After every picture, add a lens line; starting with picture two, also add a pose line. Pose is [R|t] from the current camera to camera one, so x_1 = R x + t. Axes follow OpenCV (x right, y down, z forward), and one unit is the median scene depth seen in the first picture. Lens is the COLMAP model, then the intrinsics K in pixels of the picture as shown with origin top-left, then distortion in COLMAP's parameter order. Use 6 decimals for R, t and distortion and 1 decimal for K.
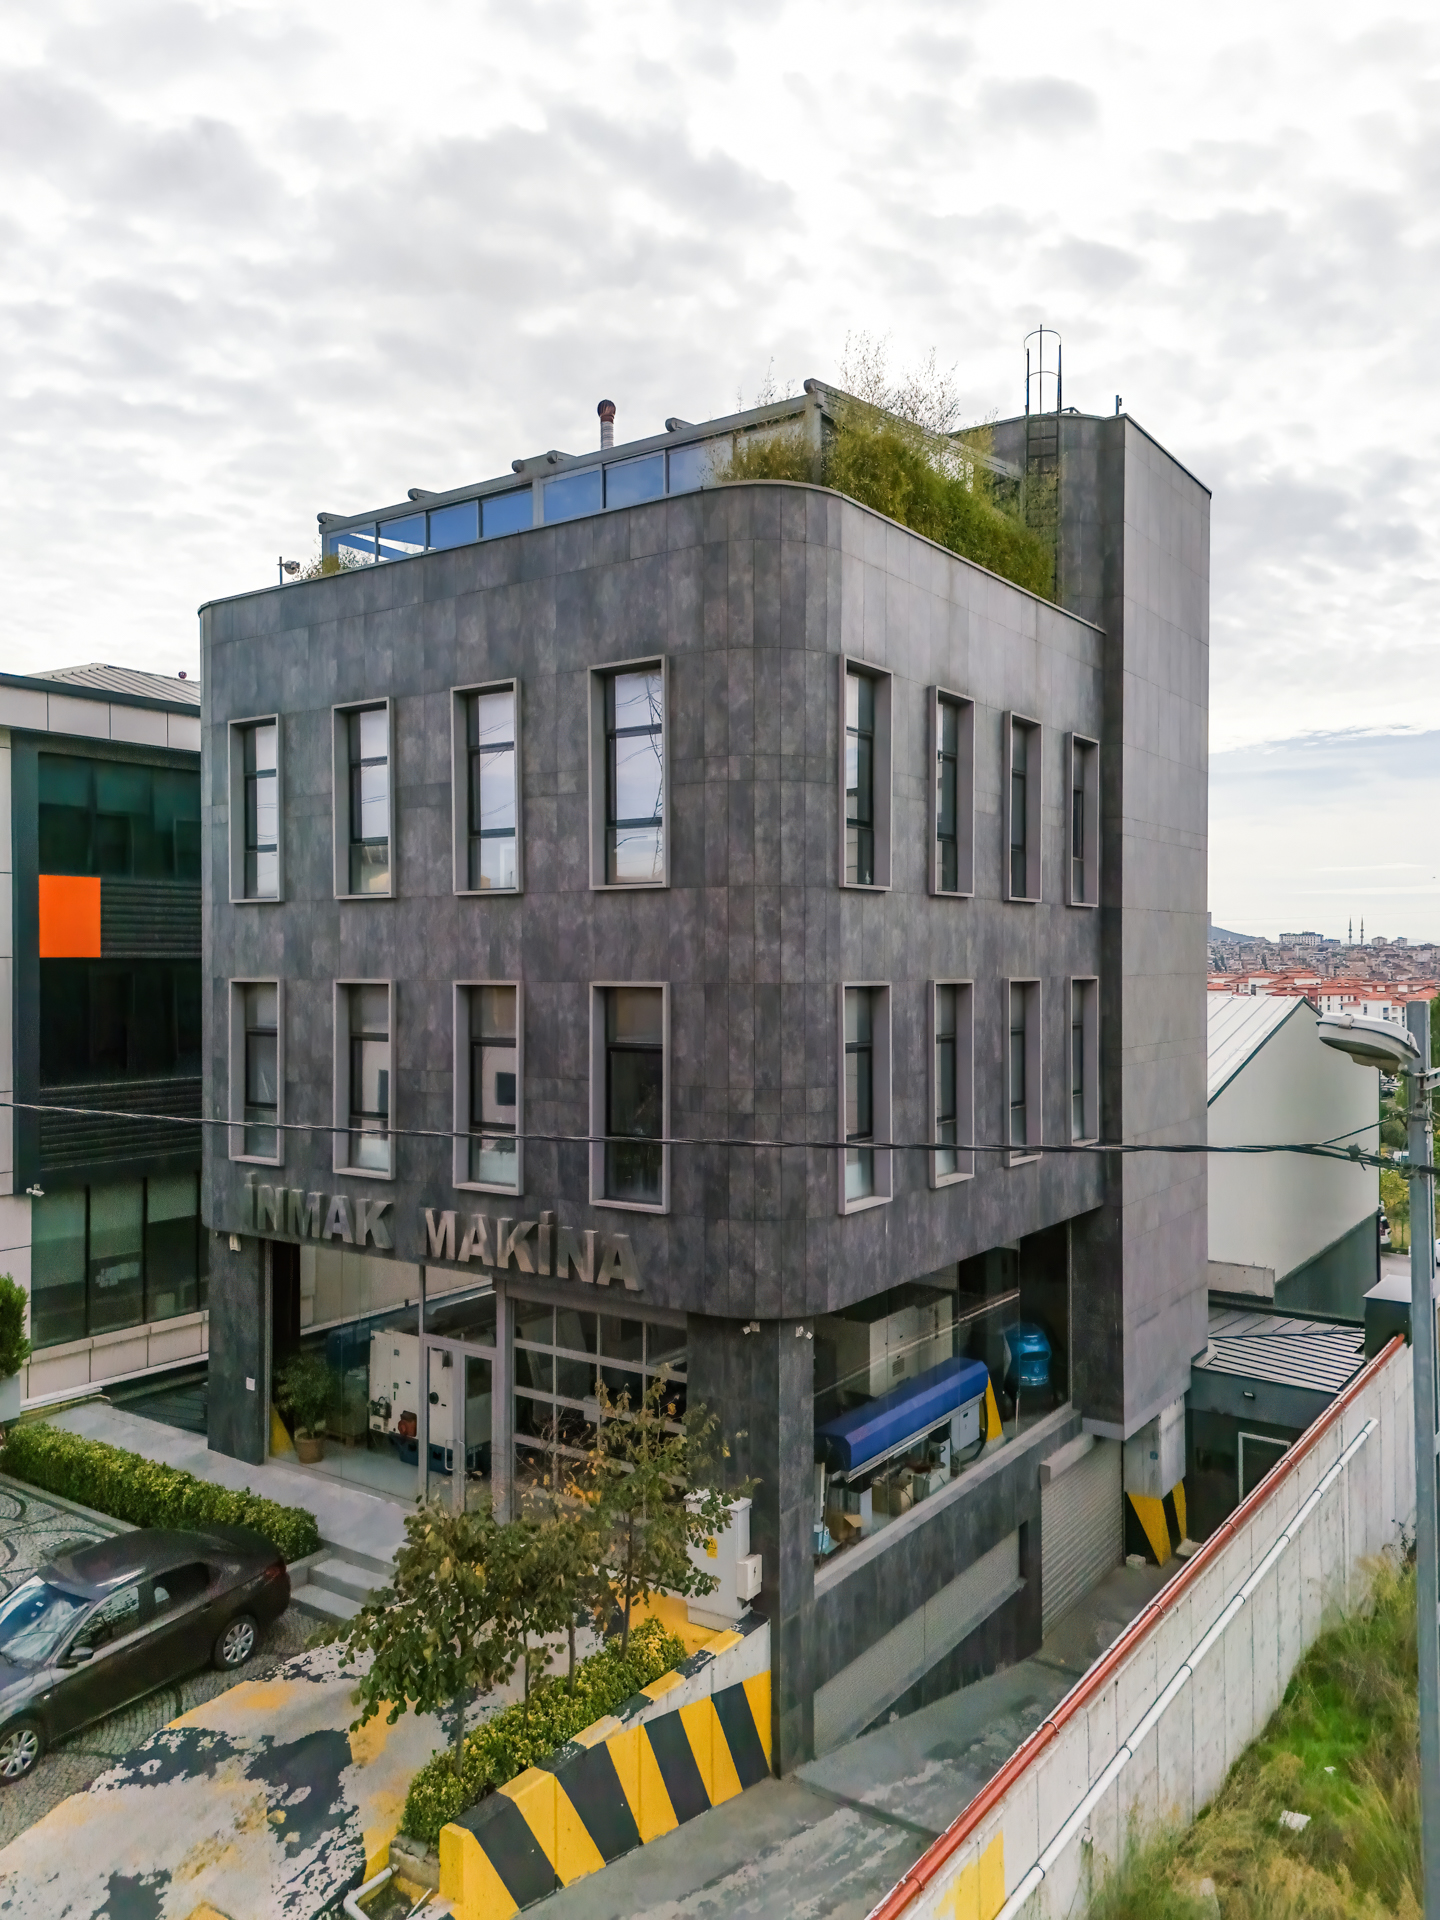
lens RADIAL K [[1409.9, 0, 720.0], [0, 1409.9, 960.0], [0, 0, 1]] dist [0.098009, -0.087801]
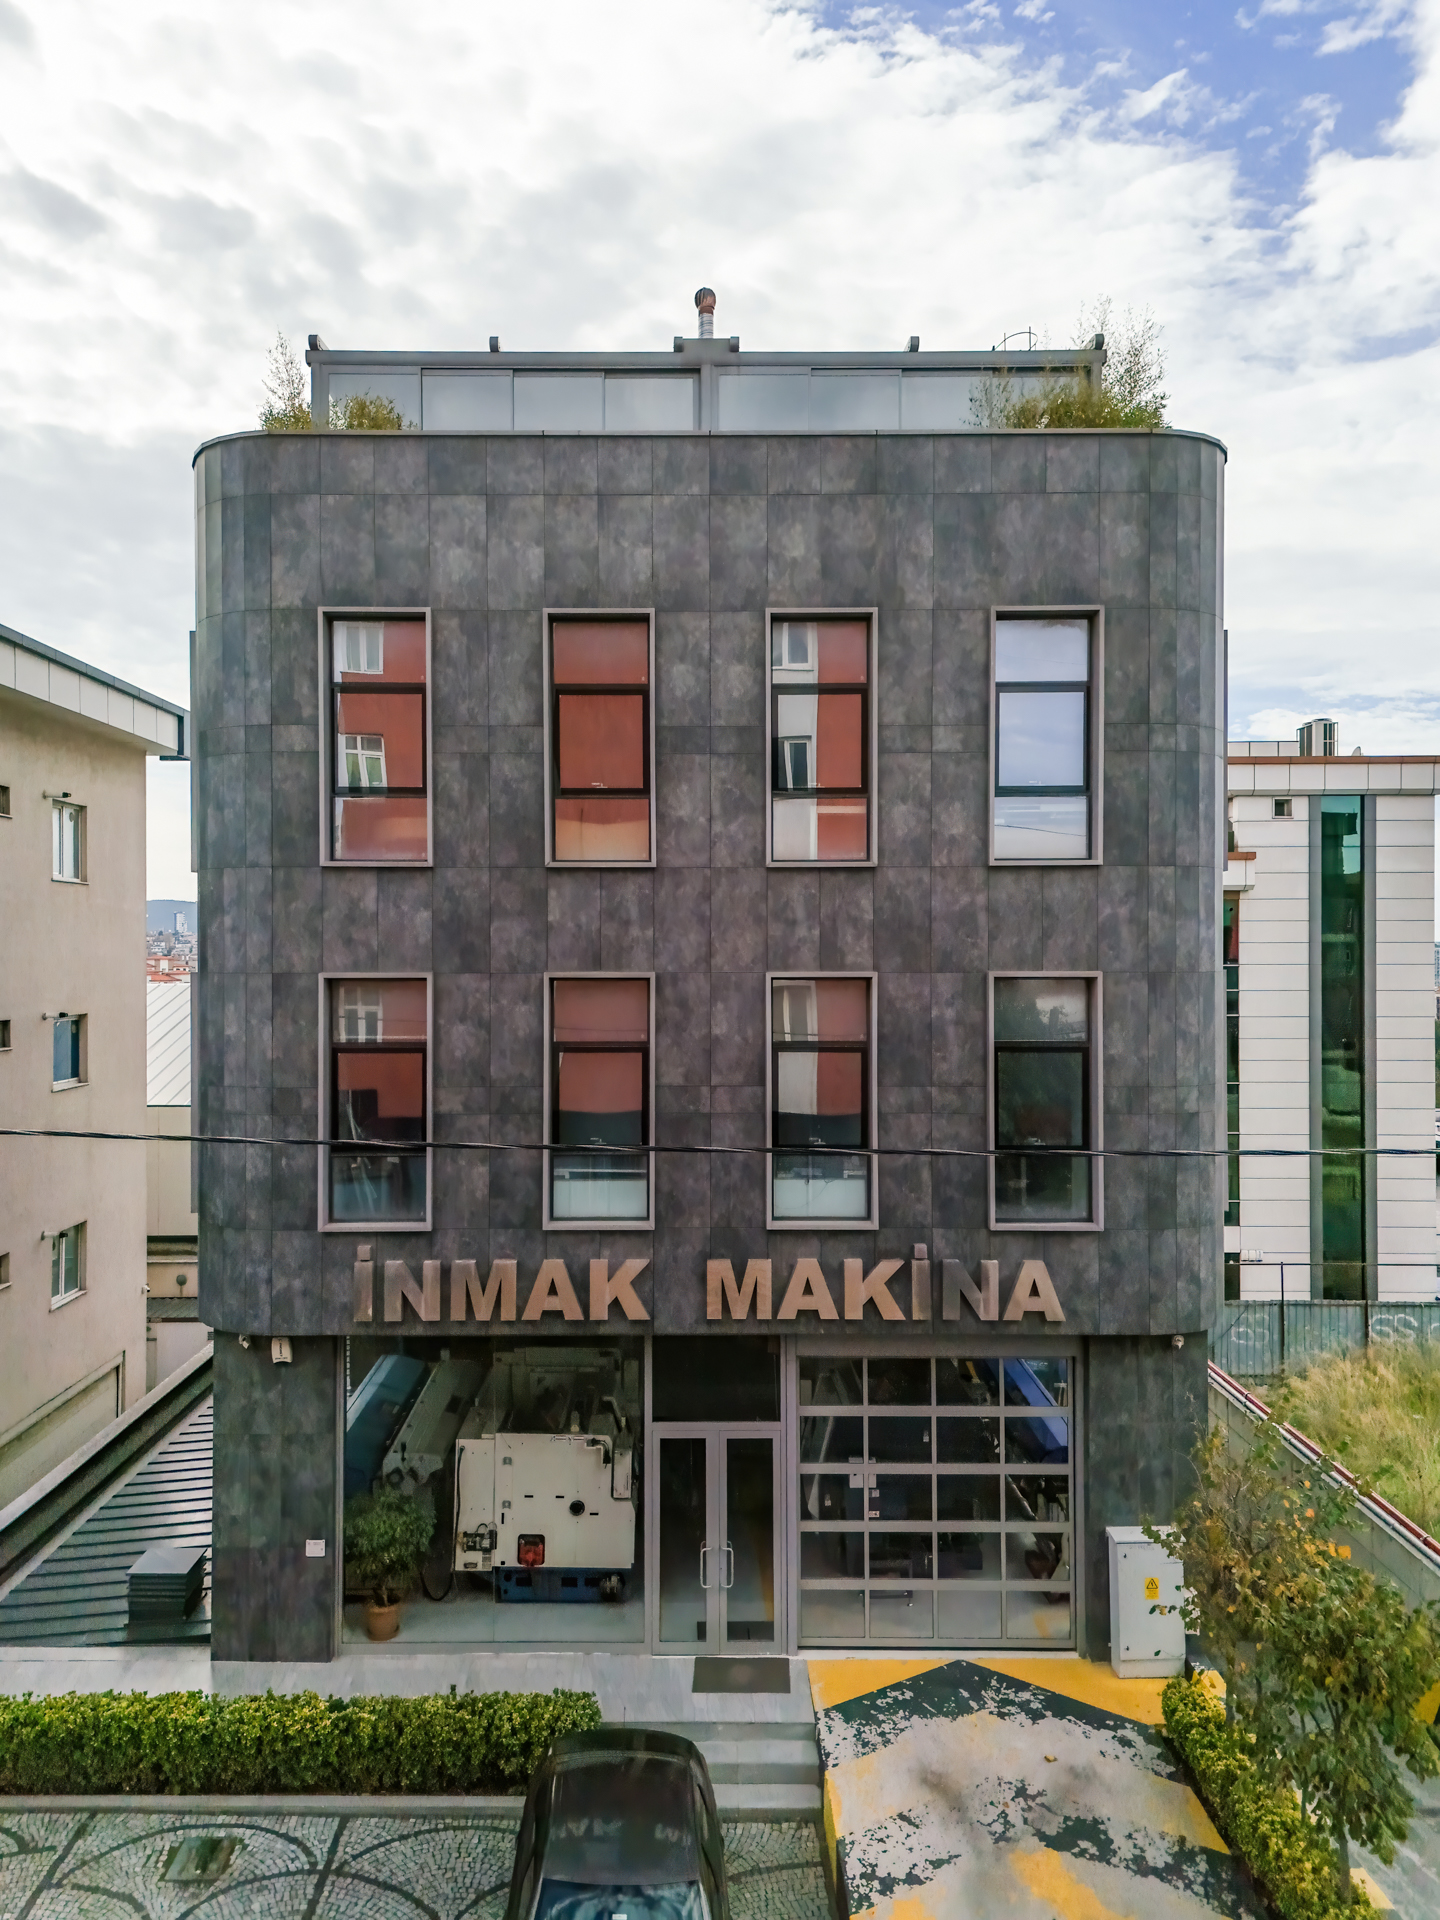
lens RADIAL K [[1423.5, 0, 702.9], [0, 1423.5, 952.1], [0, 0, 1]] dist [0.084931, -0.080059]
pose [[0.816601, 0.001283, 0.577201, -0.750963], [0.000608, 0.999995, -0.003084, 0.006161], [-0.577202, 0.002869, 0.816597, 0.394169]]
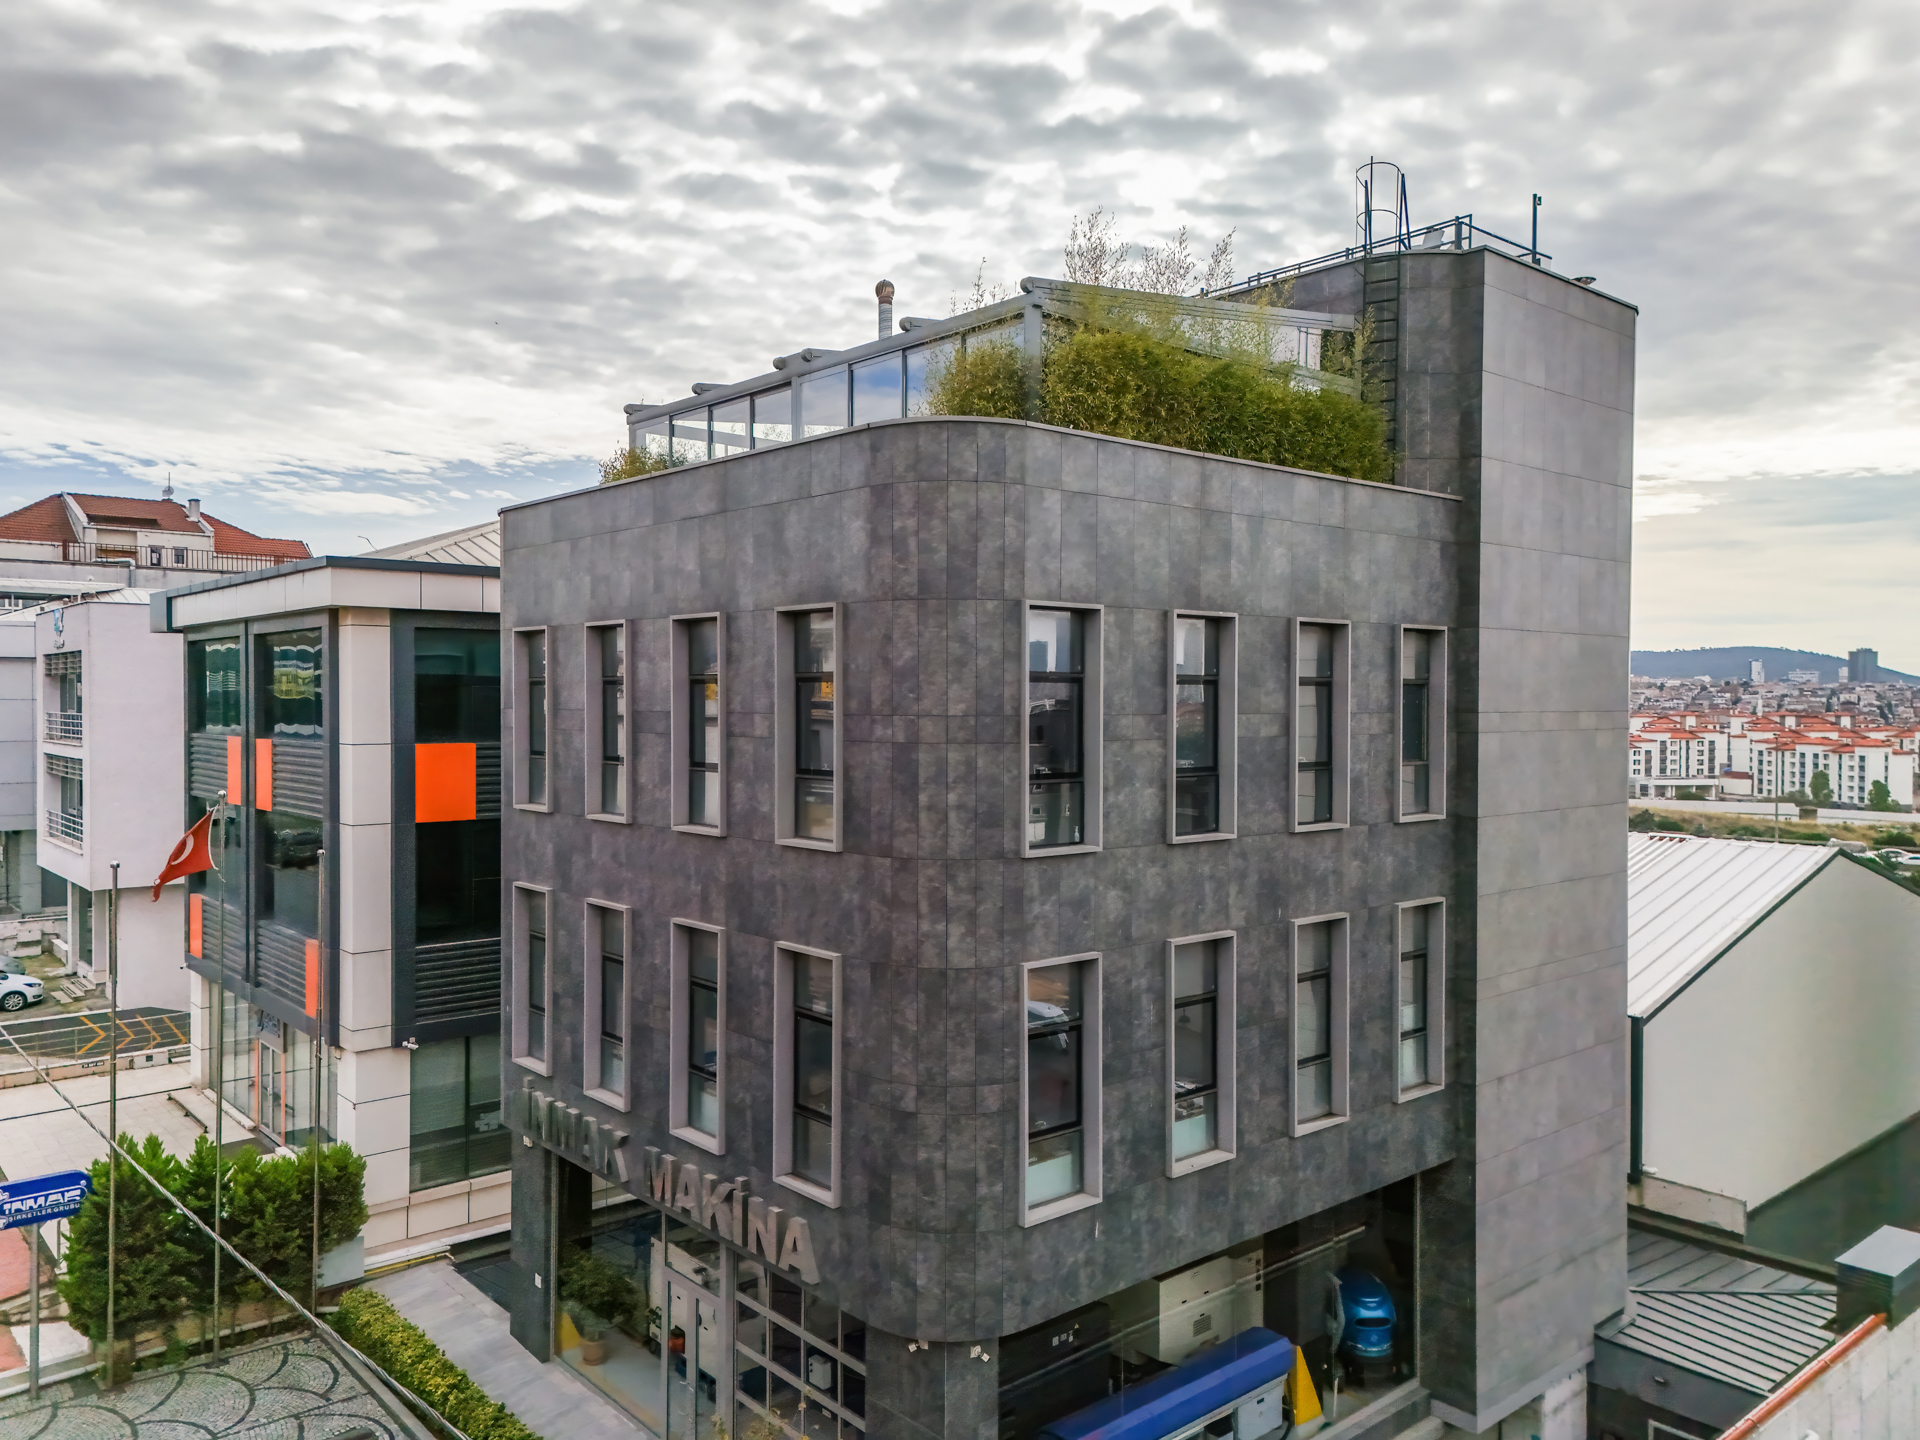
lens RADIAL K [[1409.9, 0, 960.0], [0, 1409.9, 720.0], [0, 0, 1]] dist [0.098009, -0.087801]
pose [[0.972491, 0.008358, -0.232791, 0.248369], [-0.005342, 0.999893, 0.013583, -0.147337], [0.232880, -0.011966, 0.972432, 0.117718]]
